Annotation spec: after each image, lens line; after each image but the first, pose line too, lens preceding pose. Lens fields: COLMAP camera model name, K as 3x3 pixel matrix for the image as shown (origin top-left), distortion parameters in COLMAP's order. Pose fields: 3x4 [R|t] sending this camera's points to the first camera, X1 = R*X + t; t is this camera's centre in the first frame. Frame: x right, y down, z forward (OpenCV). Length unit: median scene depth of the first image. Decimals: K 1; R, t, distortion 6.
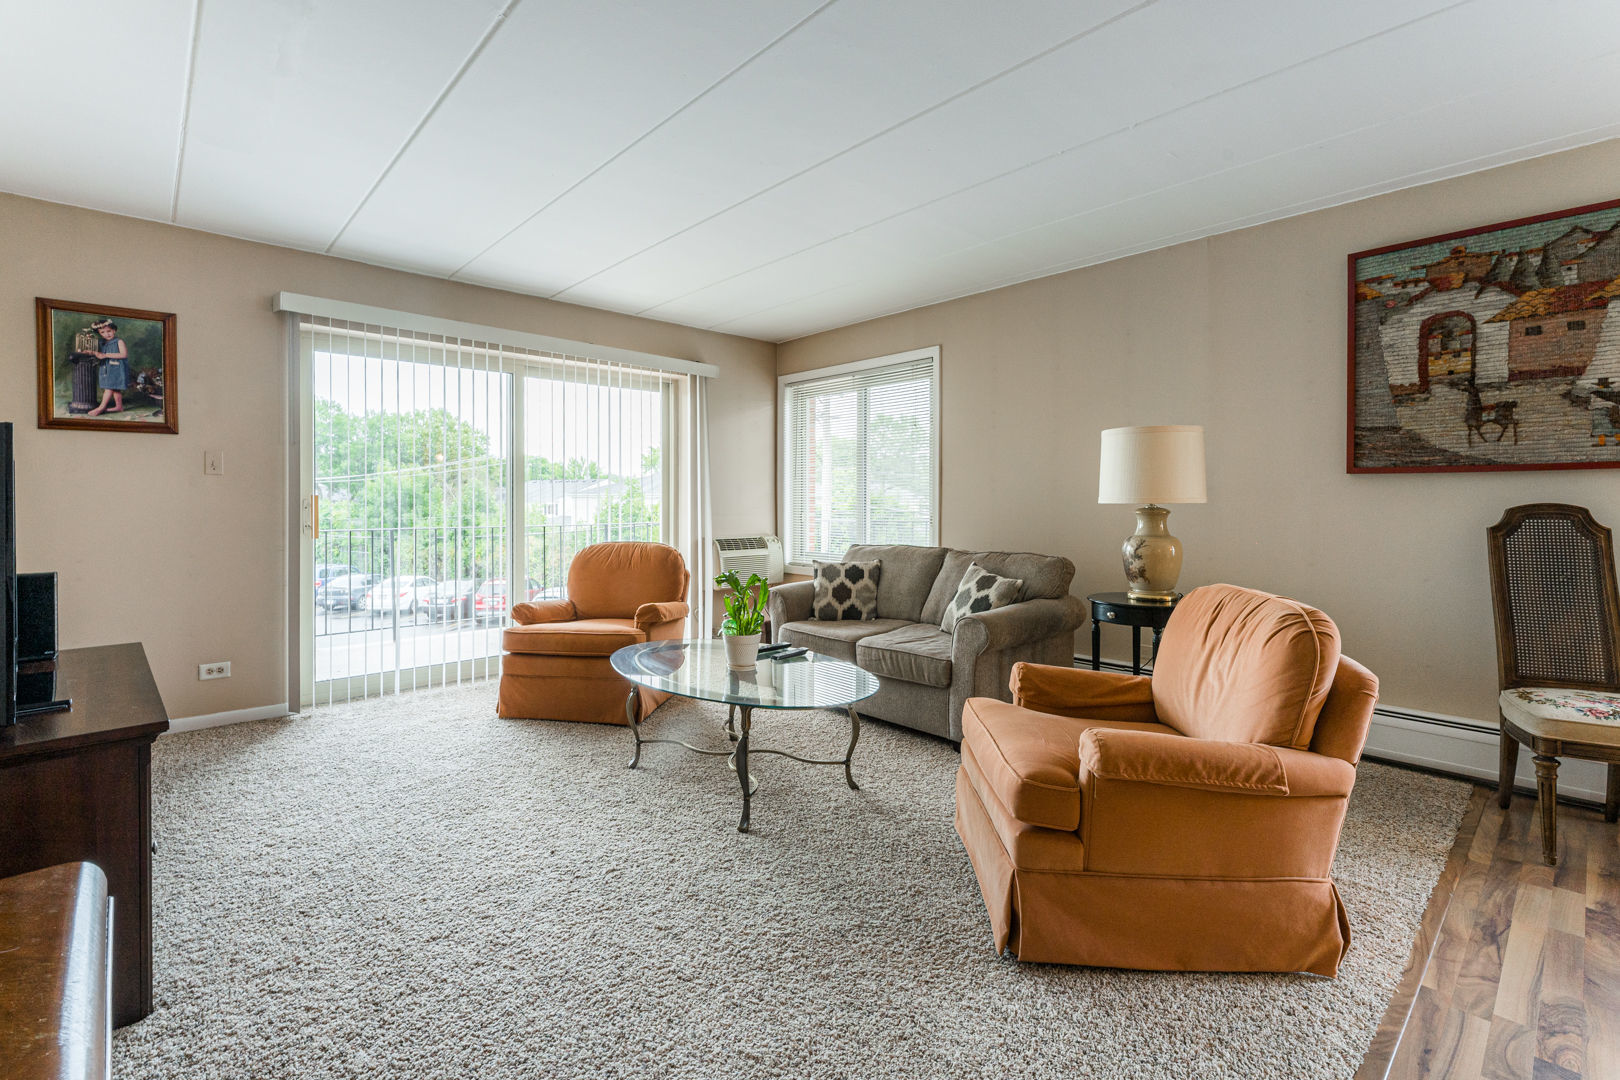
lens RADIAL K [[735.0, 0, 804.3], [0, 735.0, 506.5], [0, 0, 1]] dist [0.004189, 0.000358]
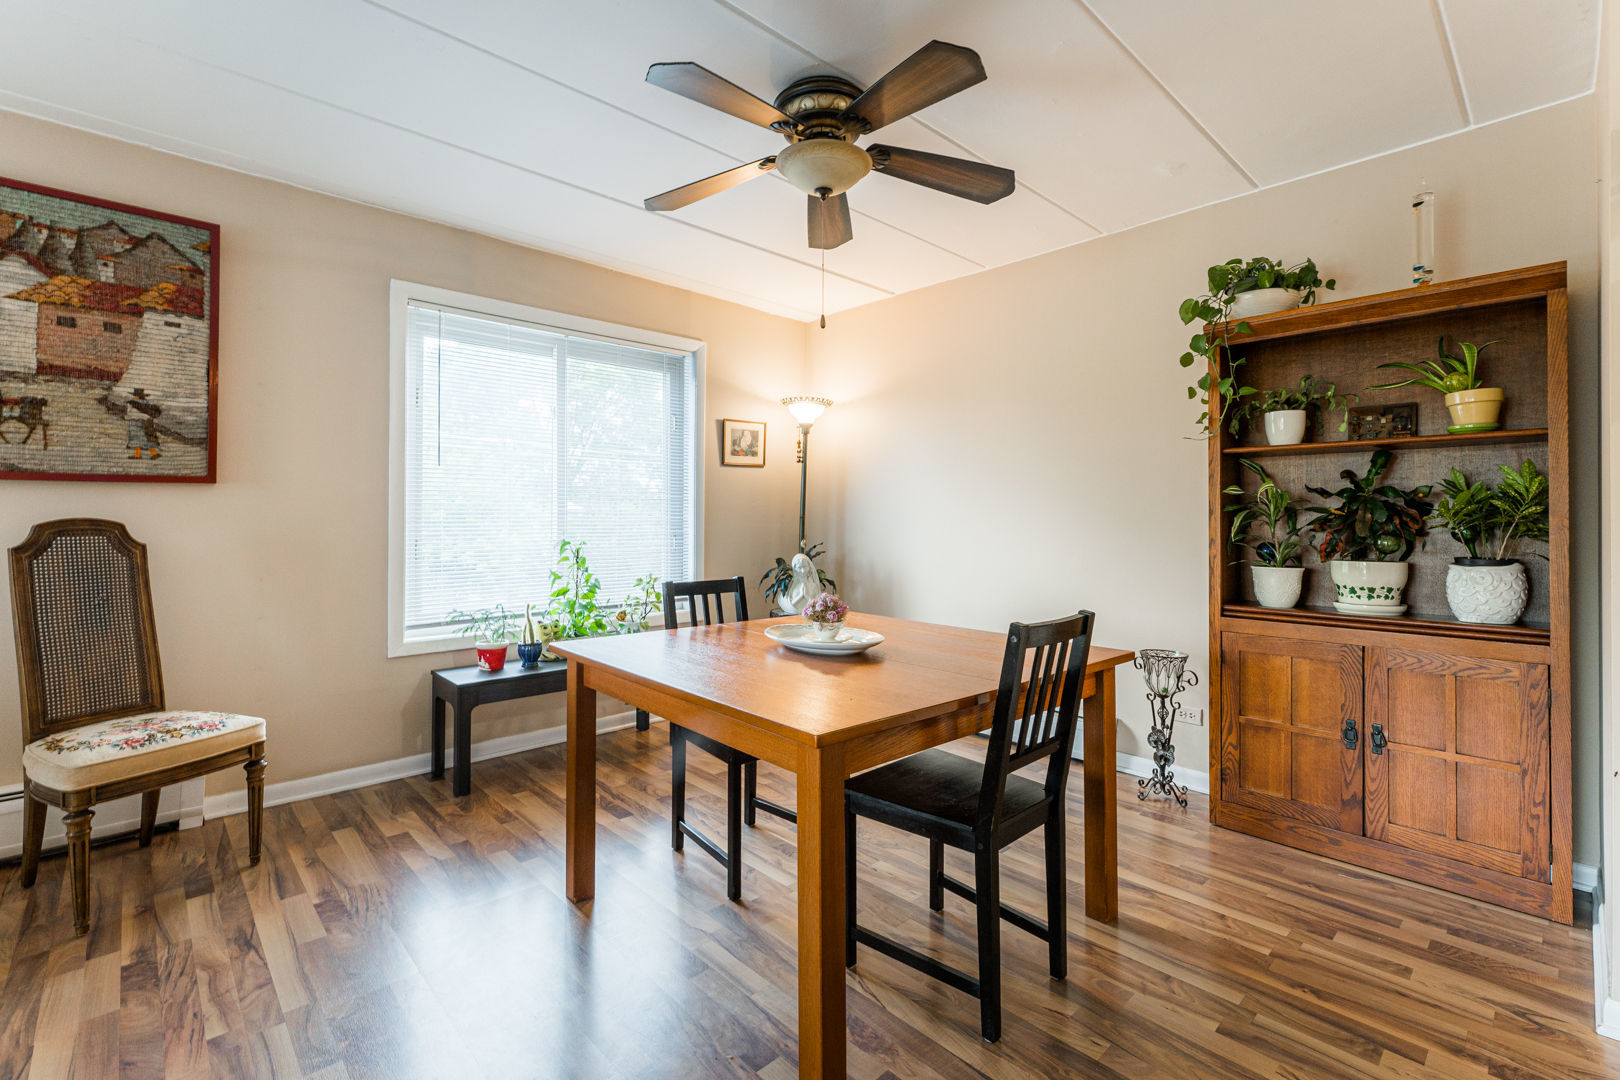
lens RADIAL K [[685.8, 0, 770.1], [0, 685.8, 508.4], [0, 0, 1]] dist [-0.001204, 0.000484]
pose [[-0.004217, 0.011029, 0.999930, 0.175063], [0.008043, 0.999907, -0.010995, -0.000313], [-0.999959, 0.007996, -0.004305, 0.172193]]
